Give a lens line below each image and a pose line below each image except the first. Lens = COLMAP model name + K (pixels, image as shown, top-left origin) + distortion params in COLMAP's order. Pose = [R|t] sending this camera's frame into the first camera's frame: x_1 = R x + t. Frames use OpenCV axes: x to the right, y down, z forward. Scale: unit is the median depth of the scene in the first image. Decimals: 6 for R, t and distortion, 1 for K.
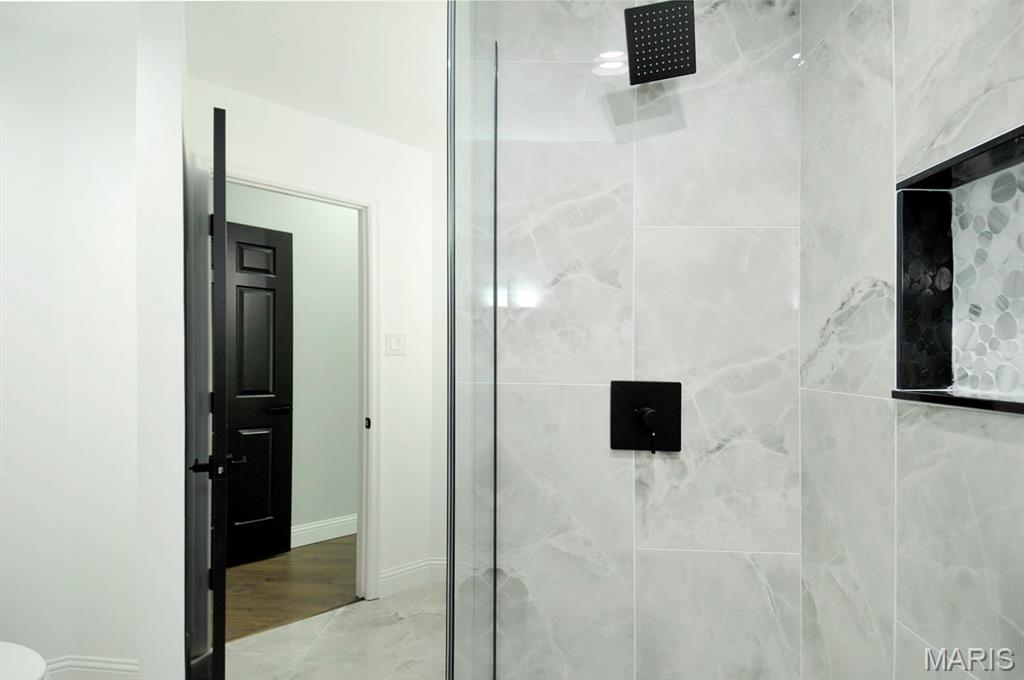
lens RADIAL K [[546.9, 0, 509.3], [0, 546.9, 370.7], [0, 0, 1]] dist [0.055242, -0.069780]
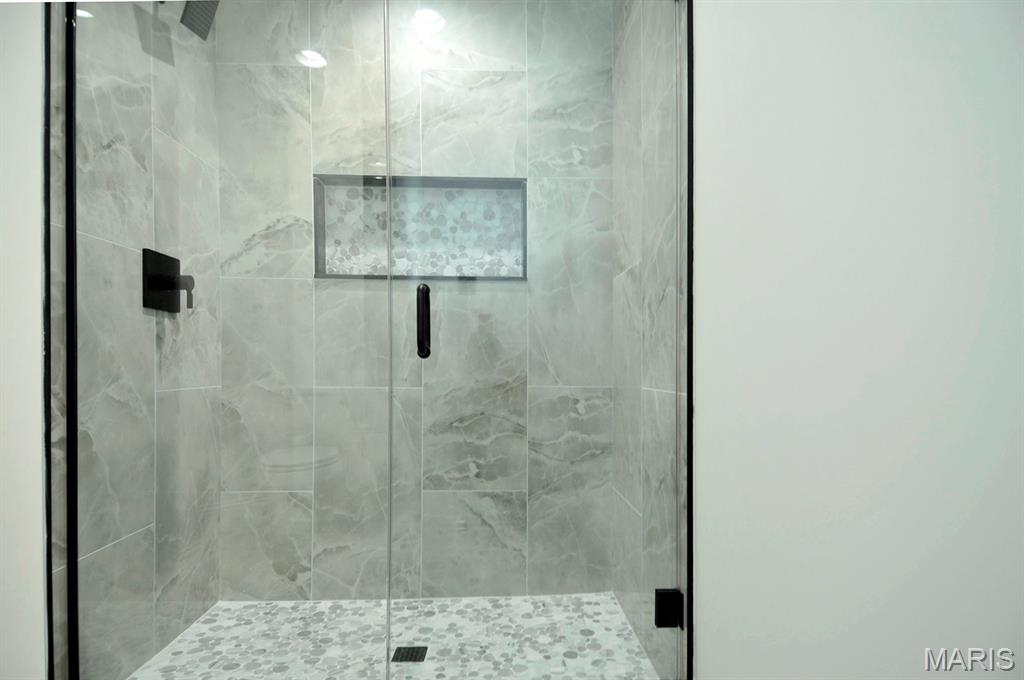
lens RADIAL K [[535.1, 0, 514.9], [0, 535.1, 355.9], [0, 0, 1]] dist [0.068497, -0.062917]
pose [[-0.068378, -0.007028, 0.997635, -1.028051], [0.021812, 0.999726, 0.008538, 0.254196], [-0.997421, 0.022344, -0.068206, 0.295507]]
